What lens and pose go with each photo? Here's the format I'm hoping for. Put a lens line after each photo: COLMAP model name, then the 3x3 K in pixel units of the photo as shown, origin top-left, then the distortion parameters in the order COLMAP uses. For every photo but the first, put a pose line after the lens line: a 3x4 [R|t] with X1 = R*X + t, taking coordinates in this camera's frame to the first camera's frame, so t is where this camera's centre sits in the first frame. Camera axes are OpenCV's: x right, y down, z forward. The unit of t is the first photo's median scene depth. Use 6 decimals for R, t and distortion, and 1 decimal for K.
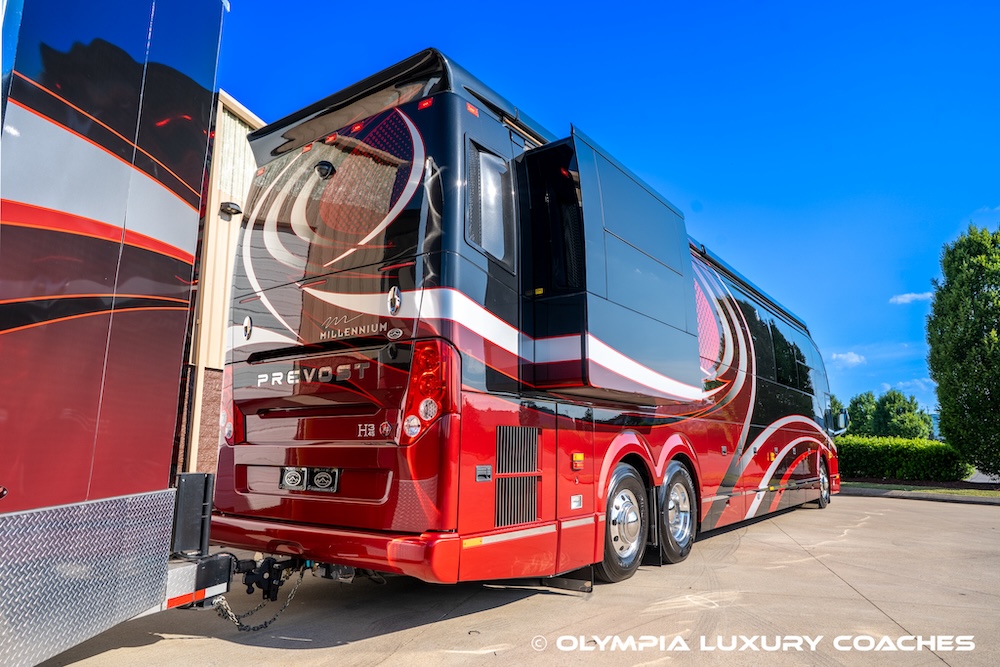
lens RADIAL K [[653.0, 0, 500.0], [0, 653.0, 333.5], [0, 0, 1]] dist [-0.087006, -0.000096]
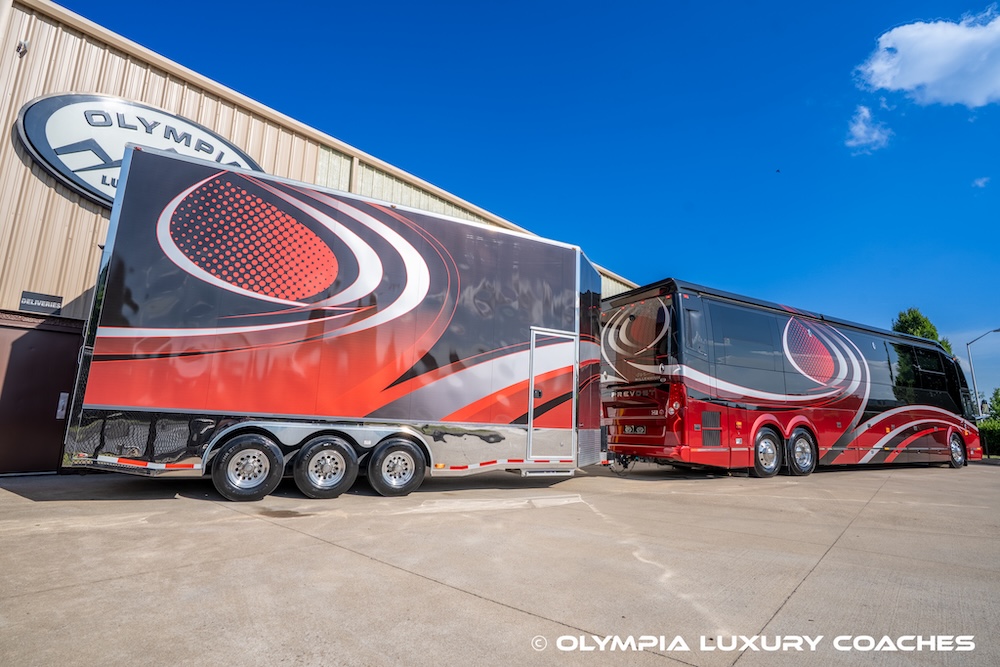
lens RADIAL K [[508.5, 0, 500.0], [0, 508.5, 333.5], [0, 0, 1]] dist [-0.031774, -0.000022]
pose [[0.906707, -0.057624, -0.417806, 0.116532], [0.053659, 0.998333, -0.021241, -0.166812], [0.418334, -0.003160, 0.908288, -1.162883]]
